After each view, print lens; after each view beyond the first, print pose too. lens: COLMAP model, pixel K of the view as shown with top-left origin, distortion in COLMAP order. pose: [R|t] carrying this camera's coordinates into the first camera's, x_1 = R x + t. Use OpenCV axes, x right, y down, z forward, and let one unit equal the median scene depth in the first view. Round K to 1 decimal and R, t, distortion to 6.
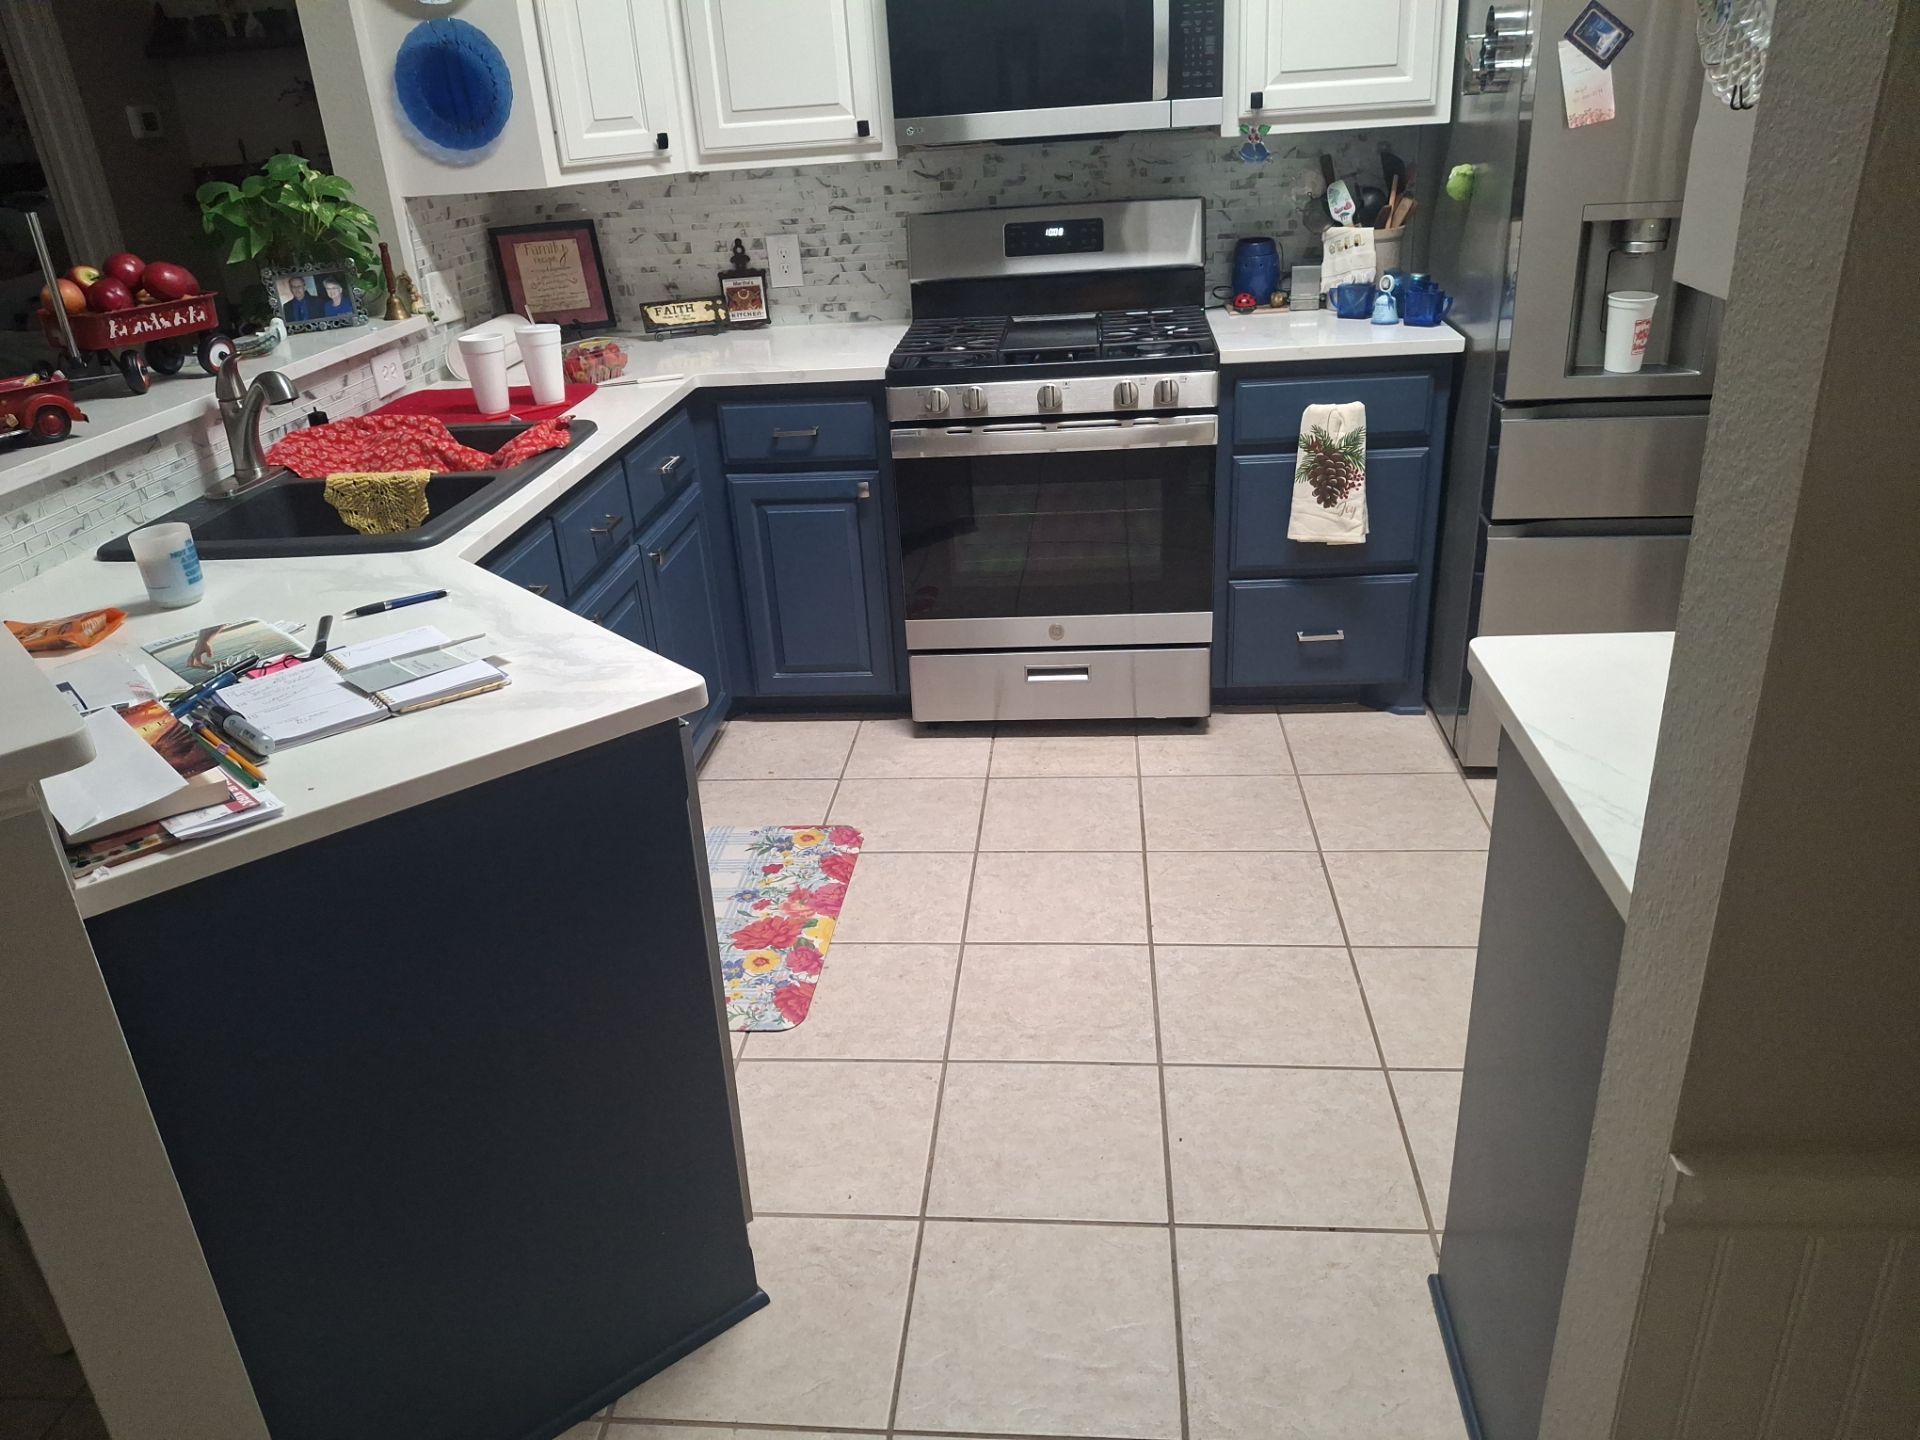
lens RADIAL K [[1399.6, 0, 960.0], [0, 1399.6, 720.0], [0, 0, 1]] dist [0.011646, -0.049498]
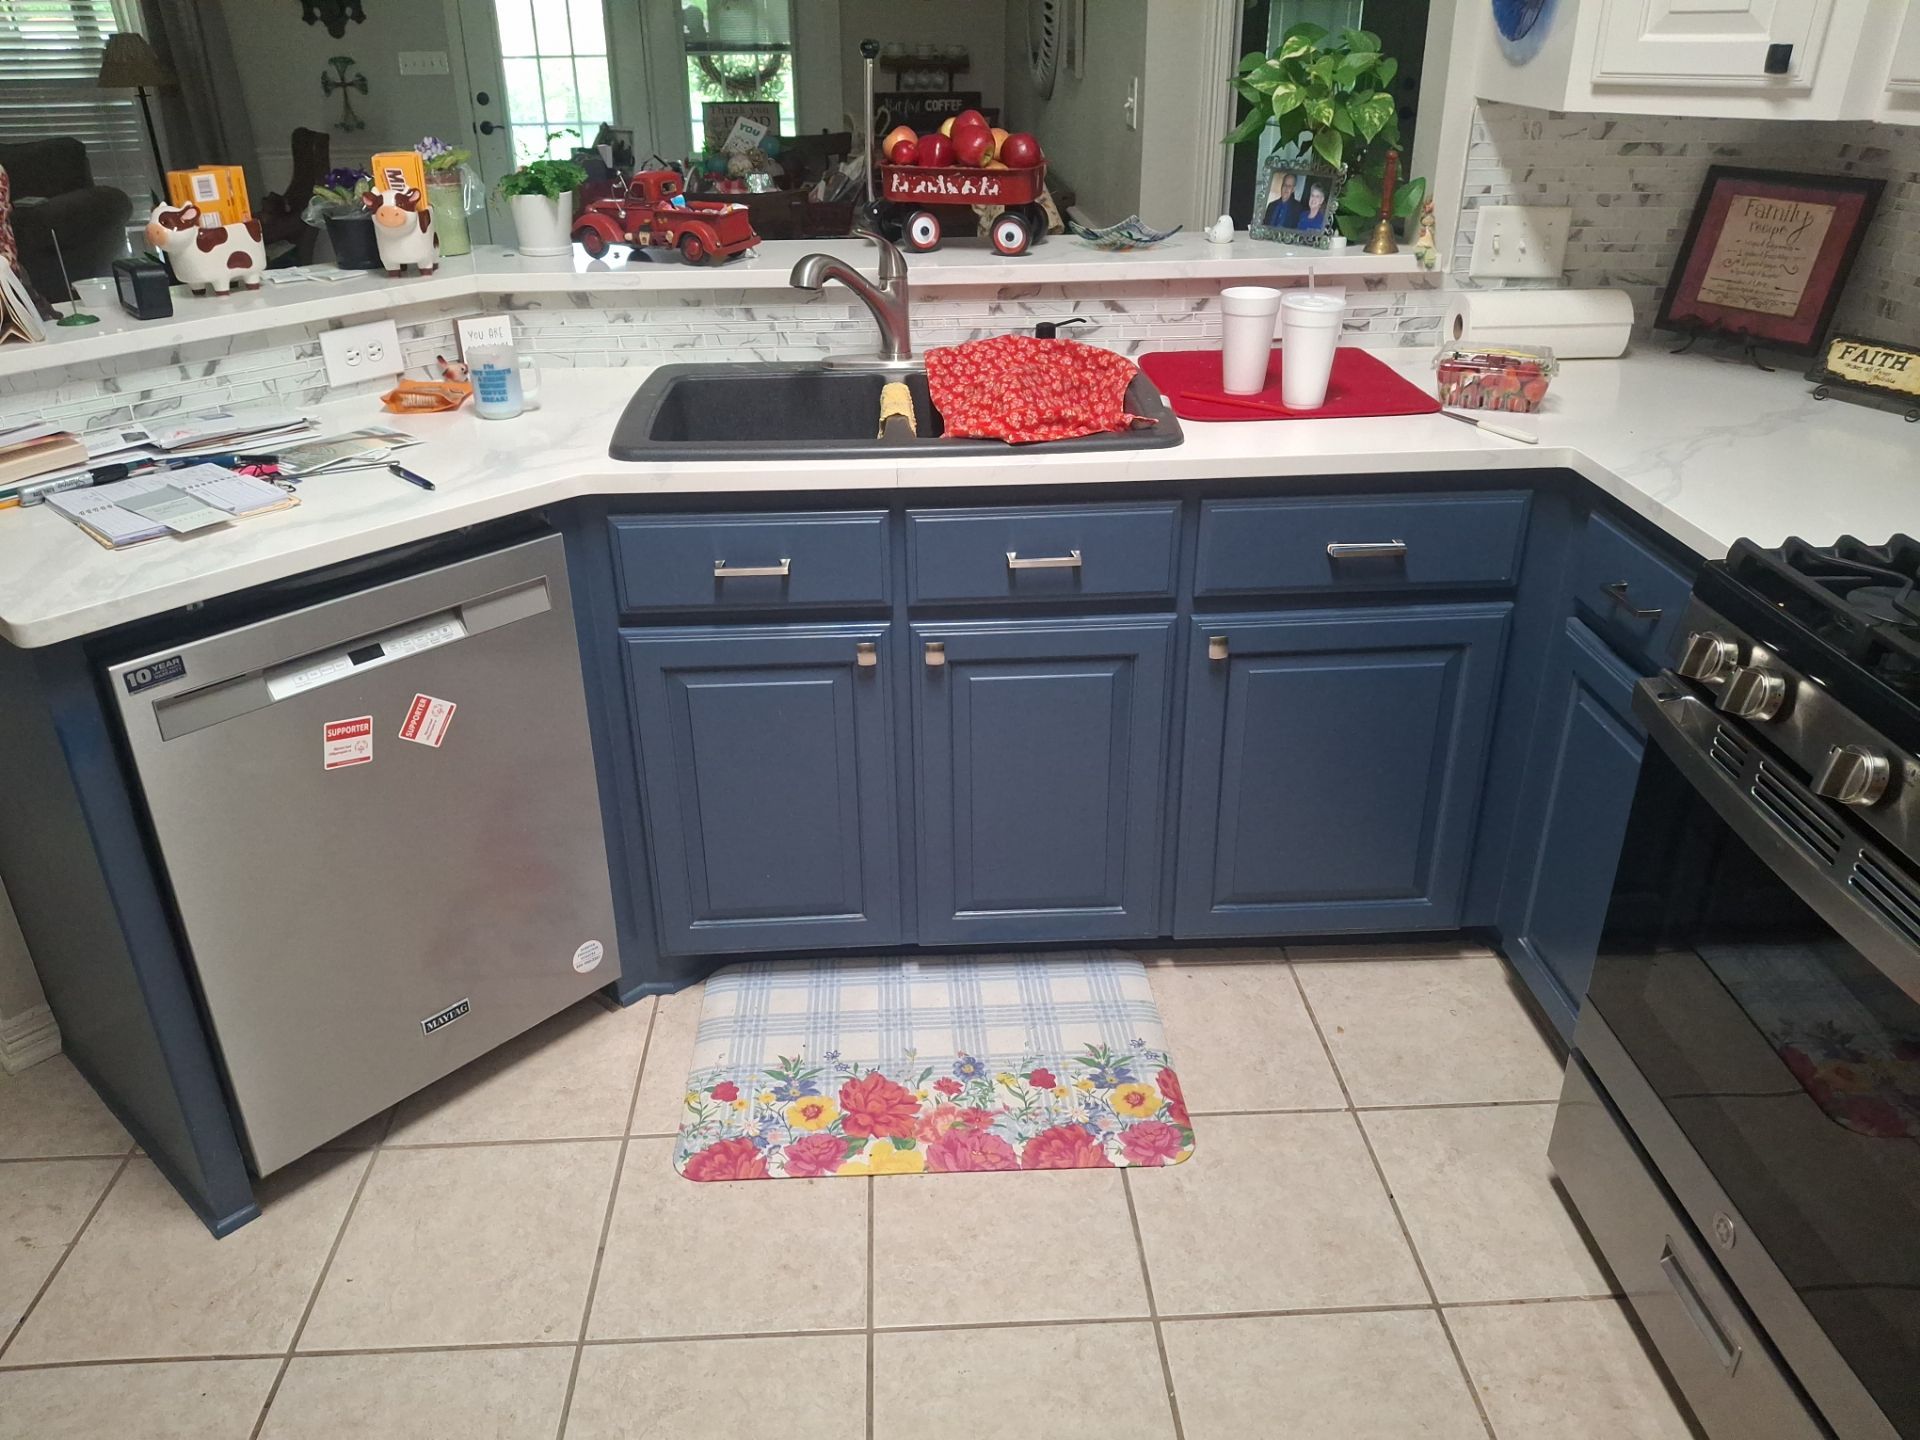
lens RADIAL K [[1393.4, 0, 960.0], [0, 1393.4, 720.0], [0, 0, 1]] dist [0.093676, -0.179631]
pose [[0.138354, 0.494448, -0.858126, 0.452207], [-0.406497, 0.818462, 0.406055, -0.374097], [0.903116, 0.292646, 0.314229, 0.786193]]
